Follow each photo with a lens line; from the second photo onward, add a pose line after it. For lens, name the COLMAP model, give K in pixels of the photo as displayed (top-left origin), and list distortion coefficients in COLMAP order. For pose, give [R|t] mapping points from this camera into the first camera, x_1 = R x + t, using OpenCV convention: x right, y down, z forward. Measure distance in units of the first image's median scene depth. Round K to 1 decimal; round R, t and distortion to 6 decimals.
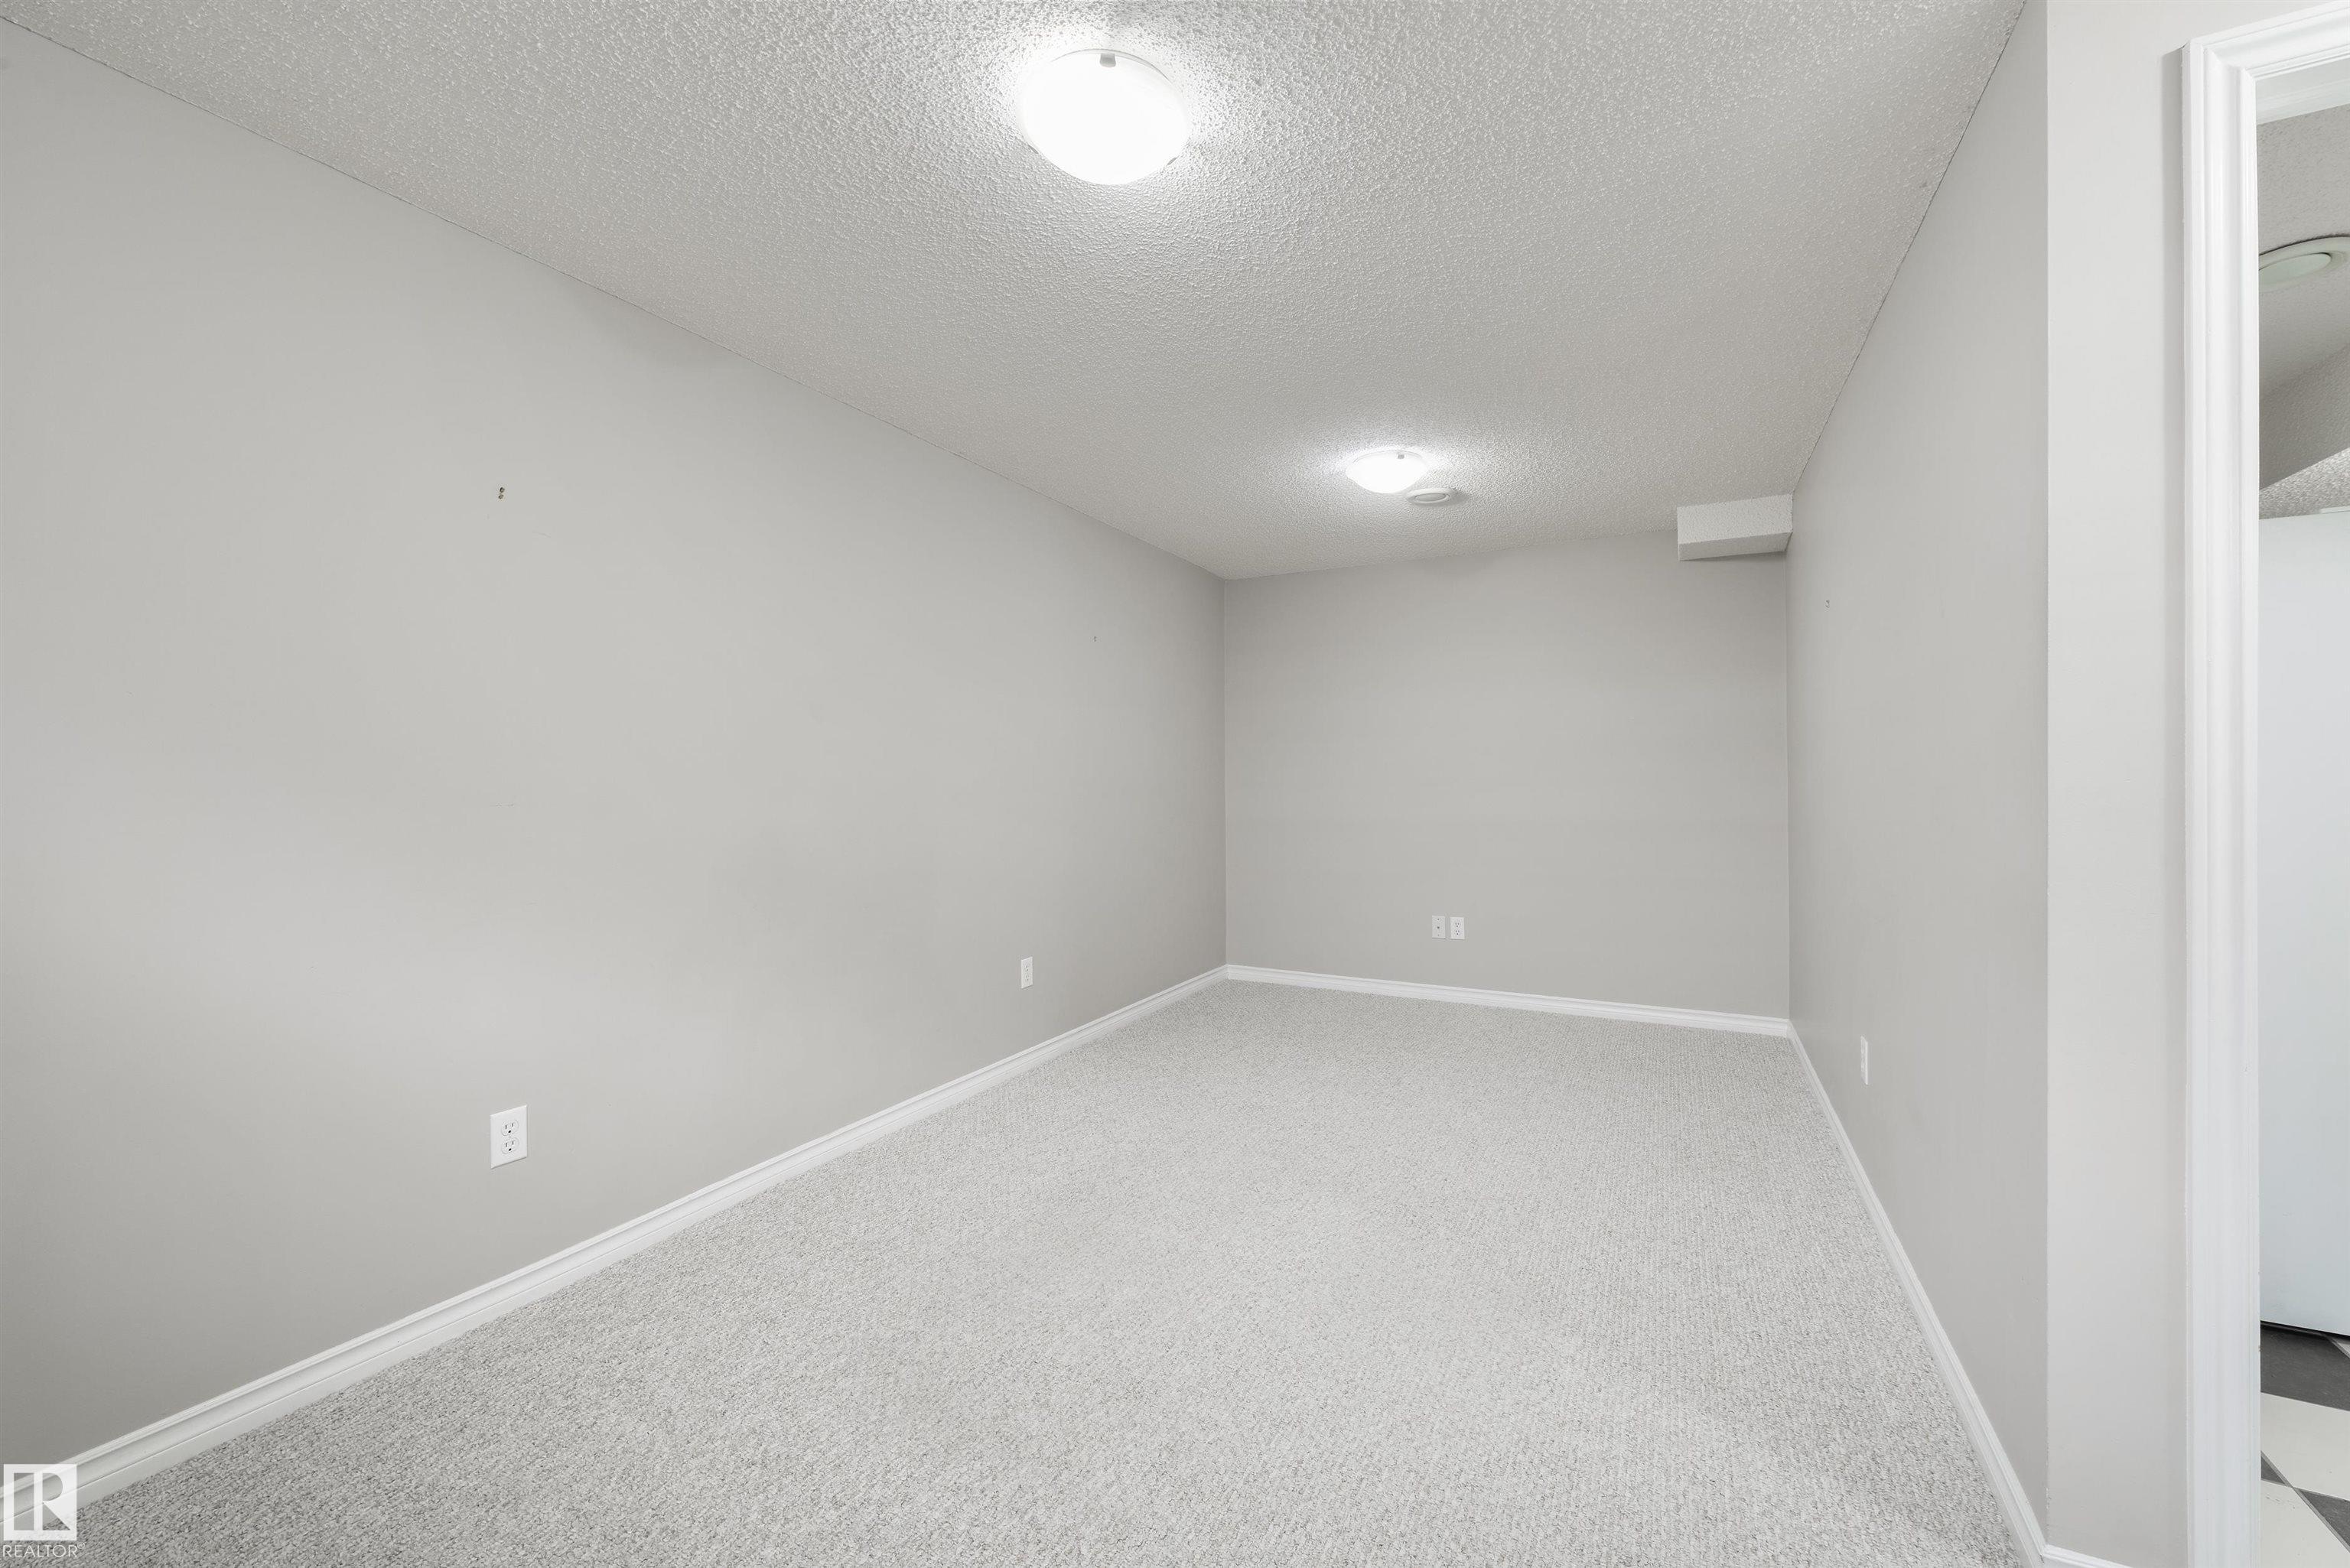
lens RADIAL K [[926.3, 0, 1193.4], [0, 926.3, 781.9], [0, 0, 1]] dist [0.004671, -0.002187]
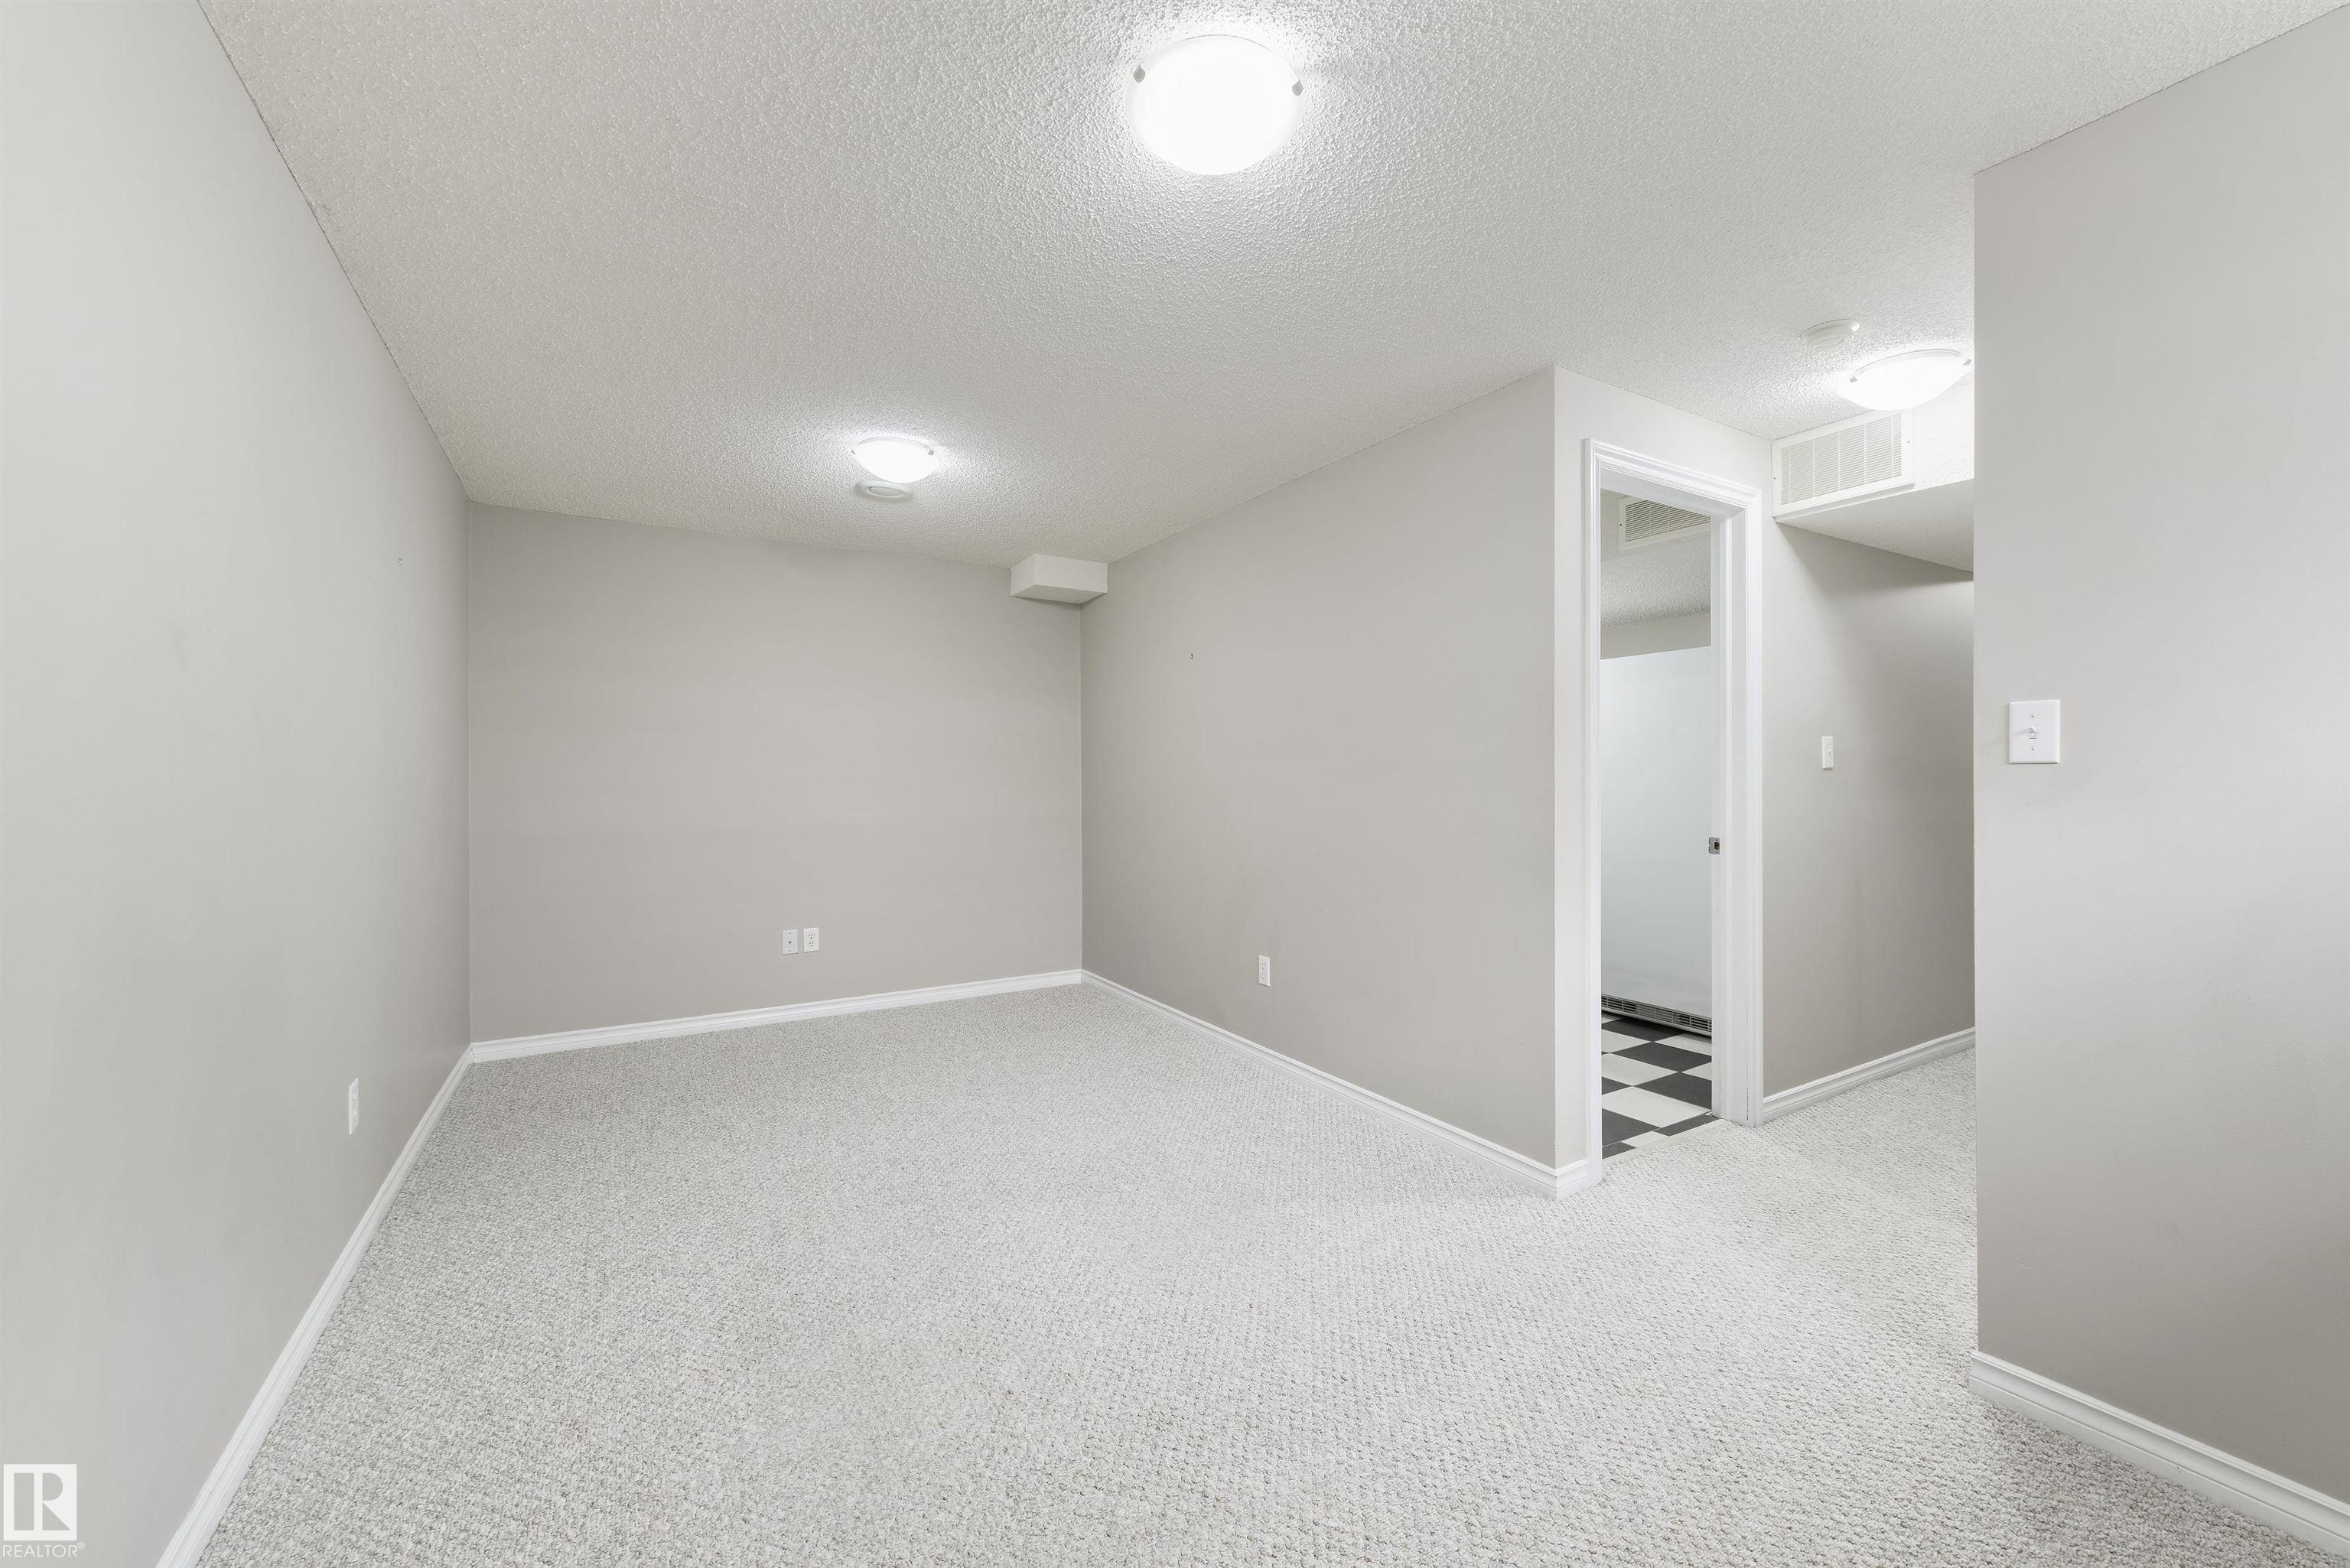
lens RADIAL K [[926.3, 0, 1194.0], [0, 926.3, 778.9], [0, 0, 1]] dist [0.004671, -0.002187]
pose [[0.515553, 0.002544, 0.856854, -0.386411], [0.004331, 0.999975, -0.005575, 0.001020], [-0.856847, 0.006585, 0.515529, 0.212119]]
